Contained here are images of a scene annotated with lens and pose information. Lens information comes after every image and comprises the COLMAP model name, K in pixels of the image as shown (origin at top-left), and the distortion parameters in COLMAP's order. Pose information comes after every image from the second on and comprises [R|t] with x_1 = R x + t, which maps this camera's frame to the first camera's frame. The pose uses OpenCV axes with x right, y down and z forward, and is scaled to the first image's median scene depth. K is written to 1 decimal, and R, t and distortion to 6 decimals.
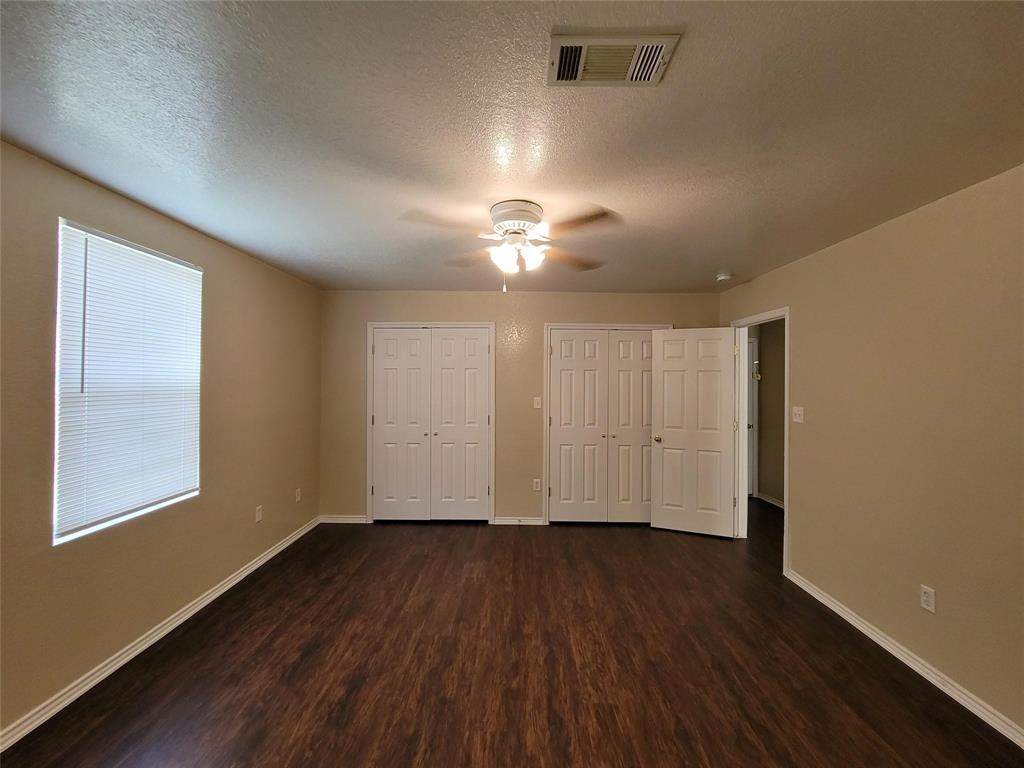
lens RADIAL K [[424.4, 0, 515.8], [0, 424.4, 381.9], [0, 0, 1]] dist [0.000500, 0.000040]
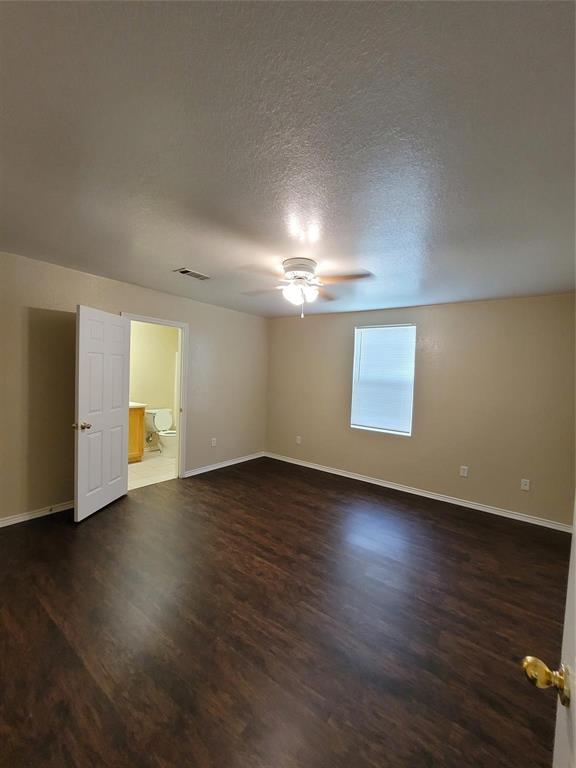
lens RADIAL K [[318.3, 0, 290.6], [0, 318.3, 385.0], [0, 0, 1]] dist [0.000500, 0.000040]
pose [[-0.598849, -0.010254, -0.800796, 0.921603], [-0.052901, 0.998241, 0.026778, 0.013974], [0.799113, 0.058398, -0.598338, 1.627997]]
